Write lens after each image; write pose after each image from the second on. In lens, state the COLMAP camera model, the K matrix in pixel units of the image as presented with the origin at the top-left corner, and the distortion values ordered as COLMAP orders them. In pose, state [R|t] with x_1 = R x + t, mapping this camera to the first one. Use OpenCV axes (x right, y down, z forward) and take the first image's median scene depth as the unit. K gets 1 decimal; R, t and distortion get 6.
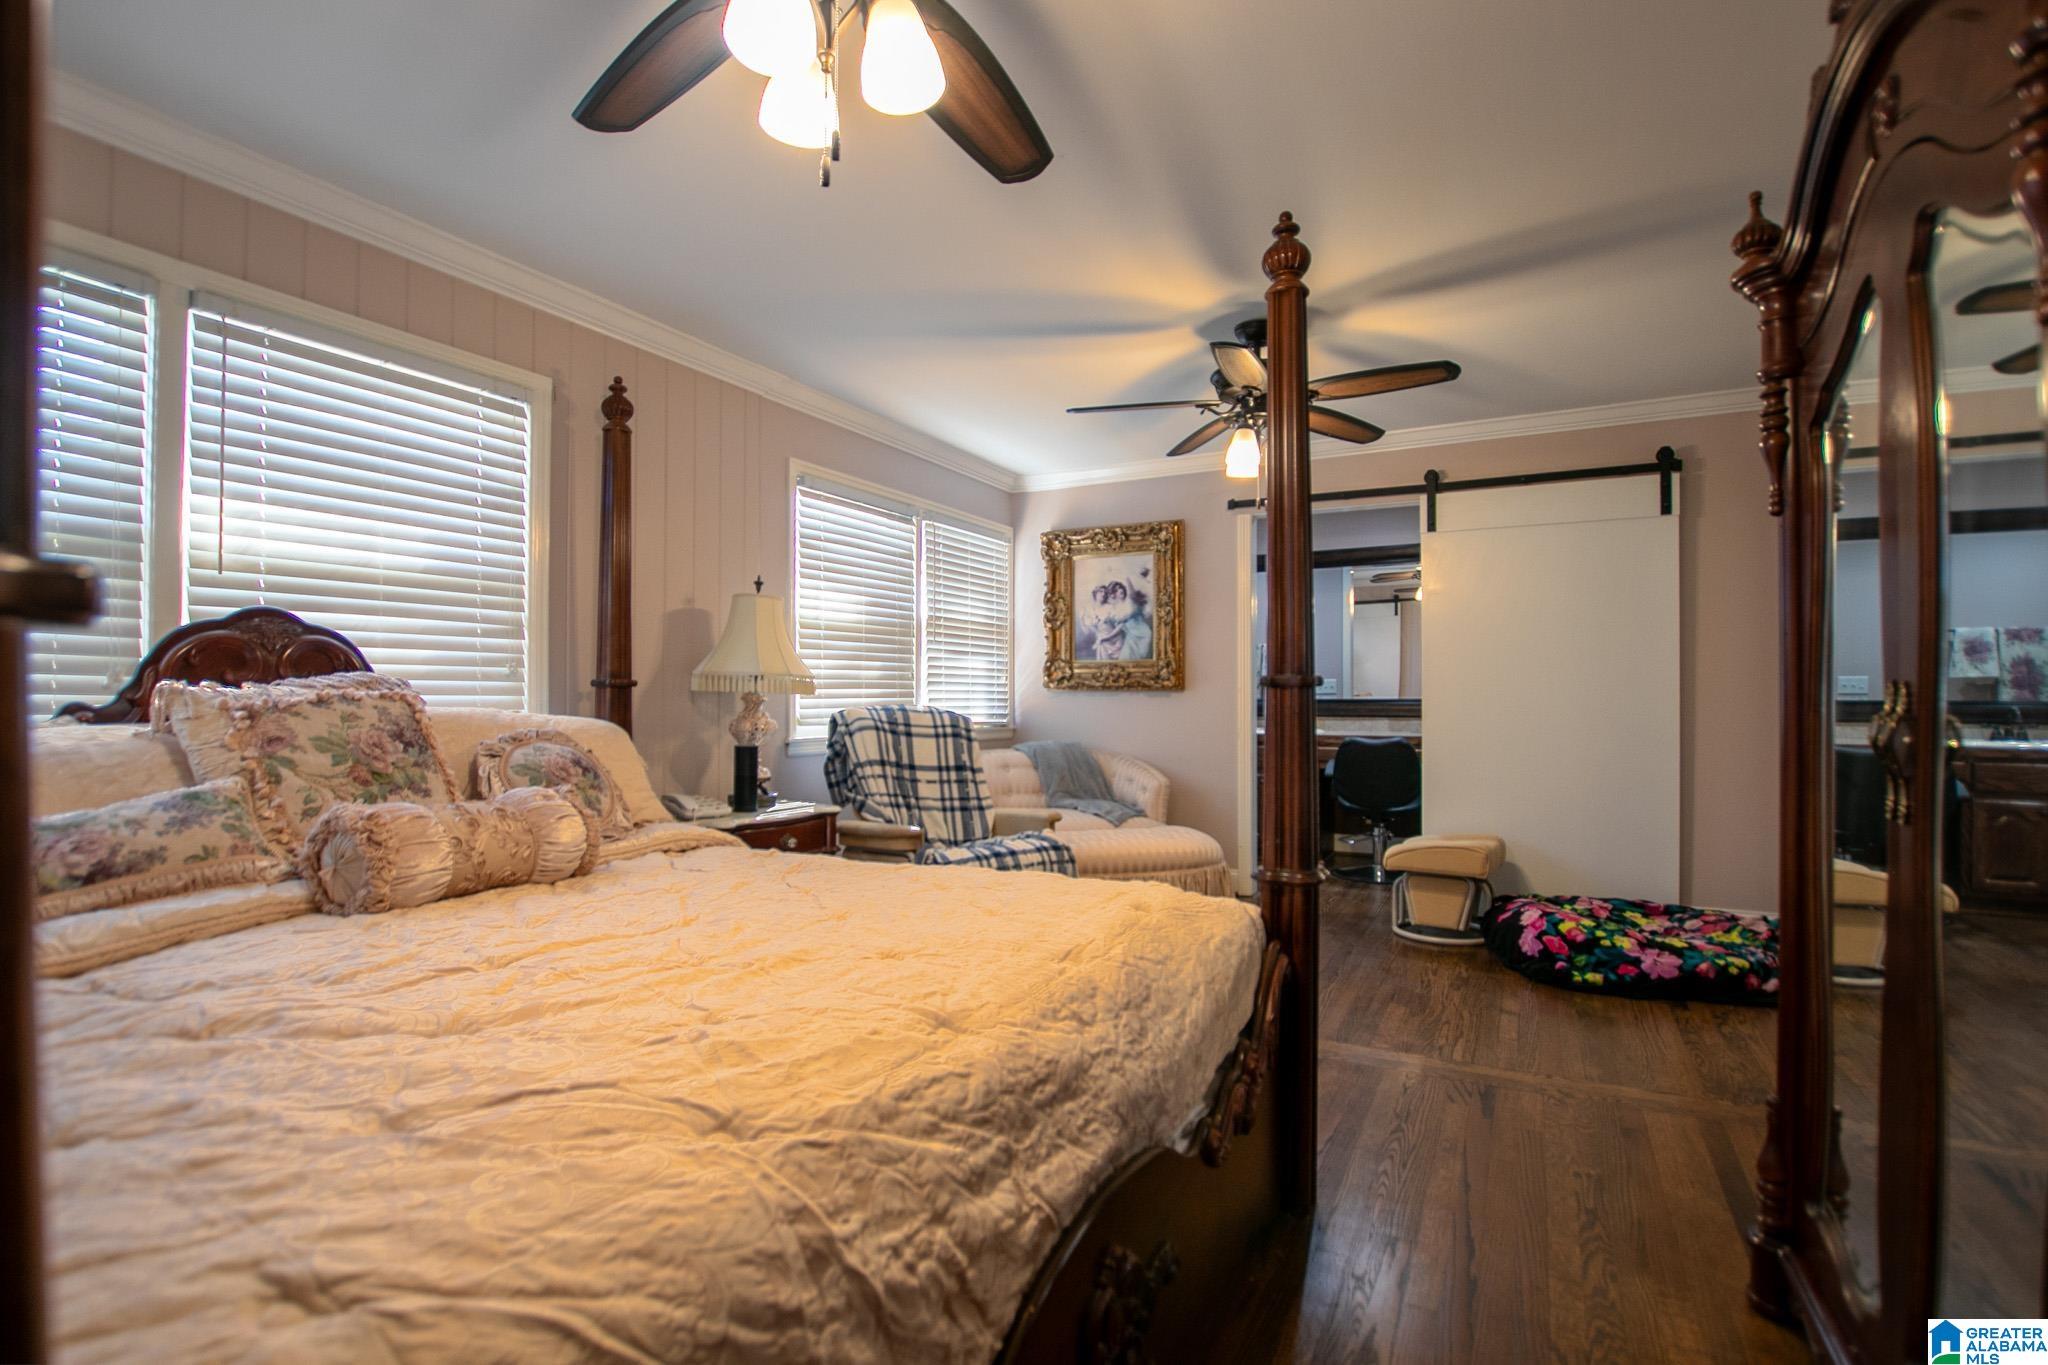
lens RADIAL K [[951.8, 0, 1013.0], [0, 951.8, 693.0], [0, 0, 1]] dist [-0.033683, 0.005666]
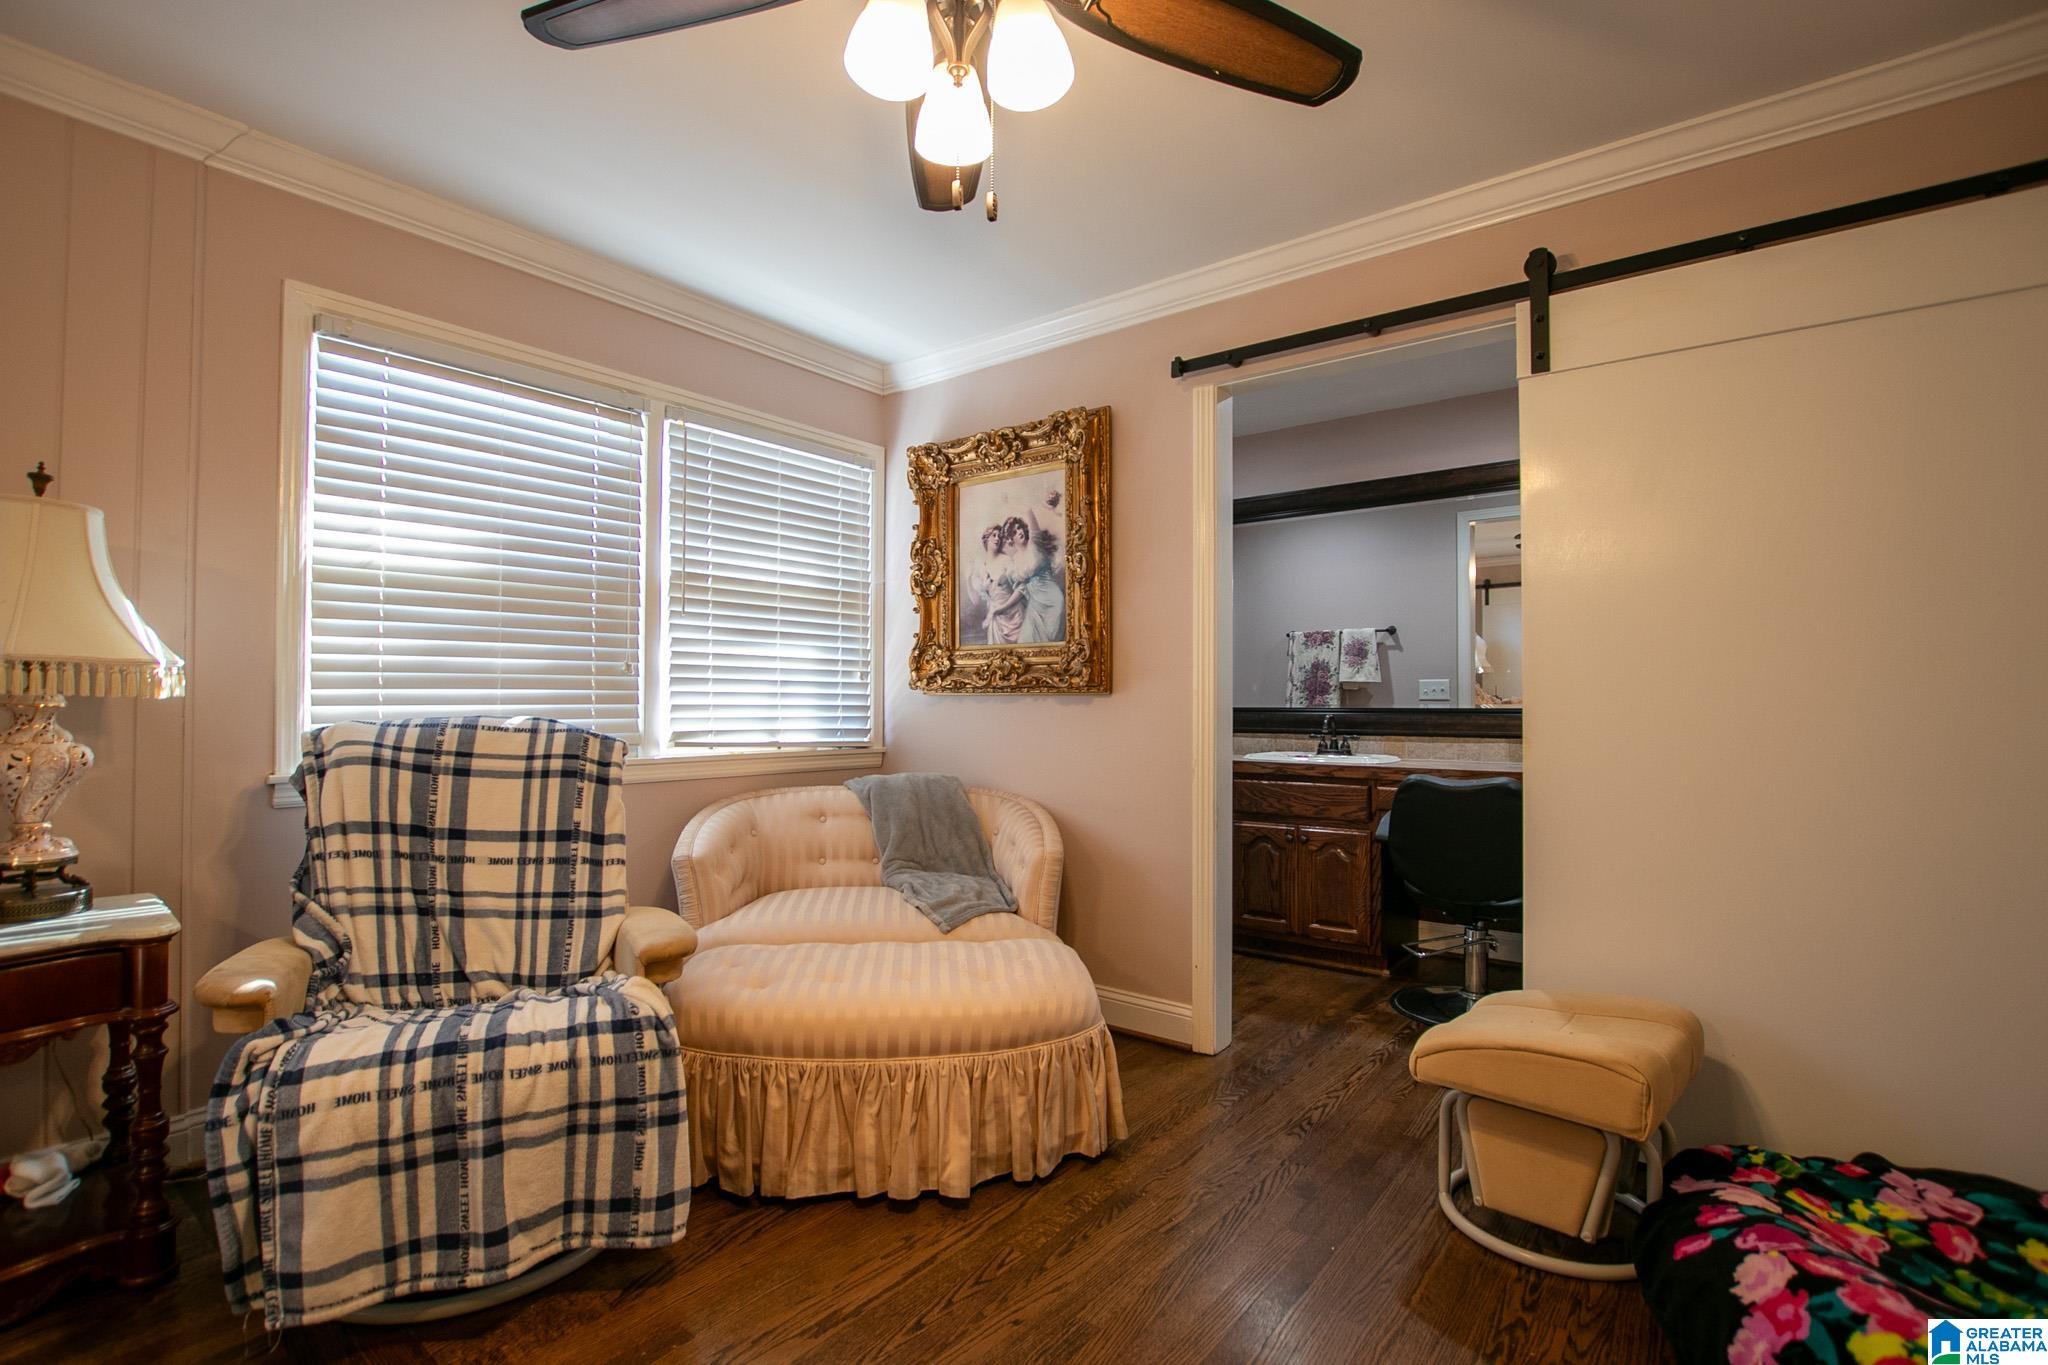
lens RADIAL K [[949.3, 0, 1012.9], [0, 949.3, 690.5], [0, 0, 1]] dist [-0.025968, -0.000210]
pose [[0.985352, -0.000291, -0.170534, 0.234533], [-0.001394, 0.999951, -0.009760, 0.001835], [0.170528, 0.009855, 0.985304, 0.431016]]
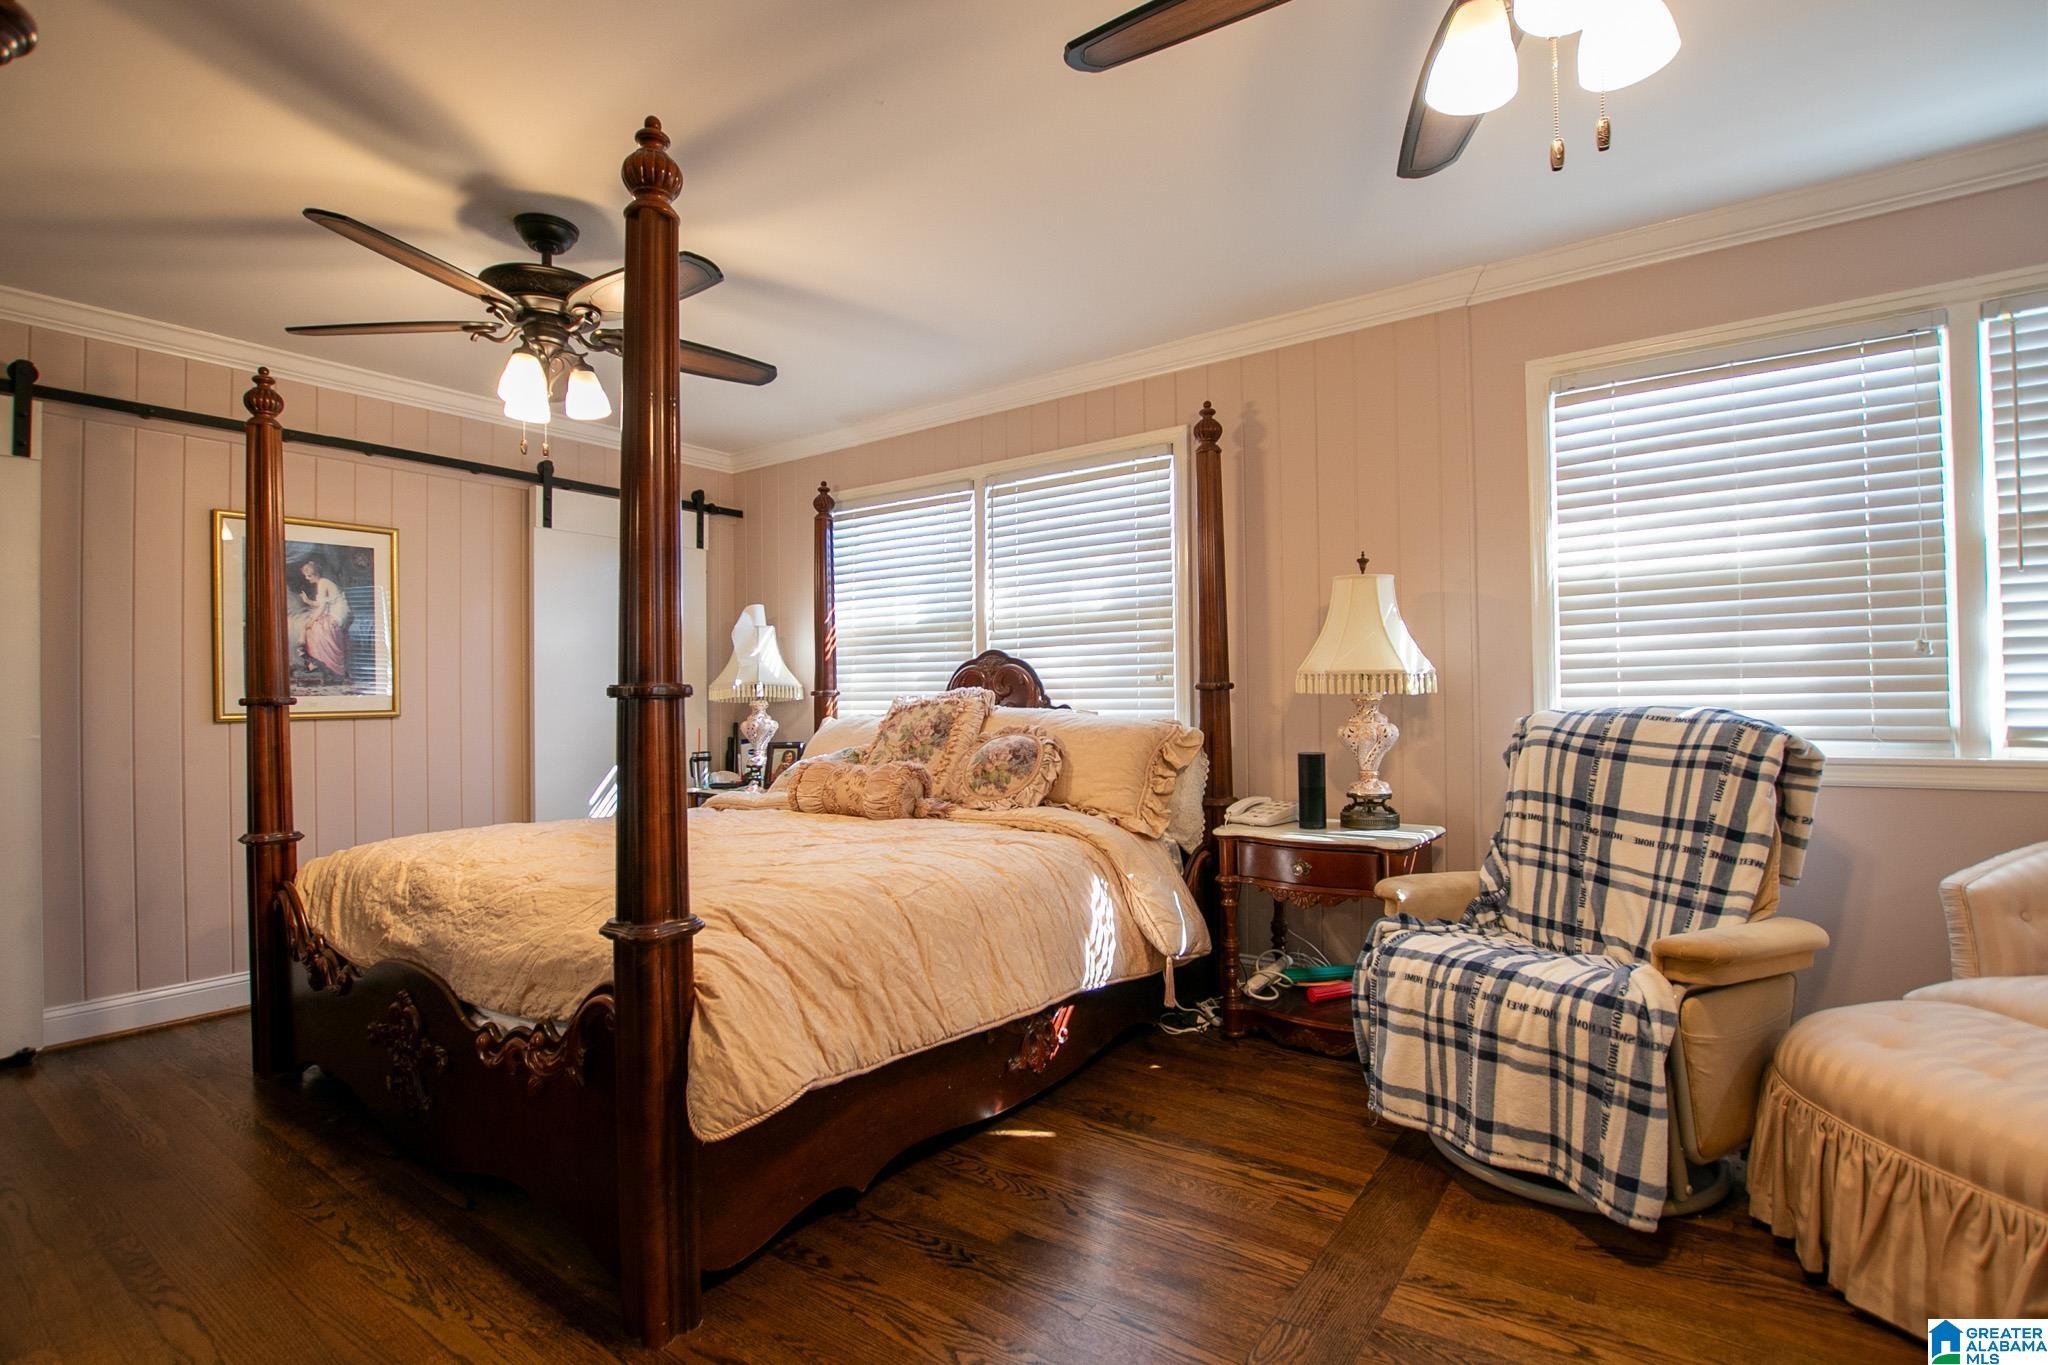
lens RADIAL K [[960.0, 0, 1010.0], [0, 960.0, 690.8], [0, 0, 1]] dist [-0.028578, 0.000285]
pose [[-0.131844, -0.007715, -0.991241, 0.431009], [0.017691, 0.999792, -0.010134, 0.001222], [0.991113, -0.018872, -0.131680, 0.571067]]
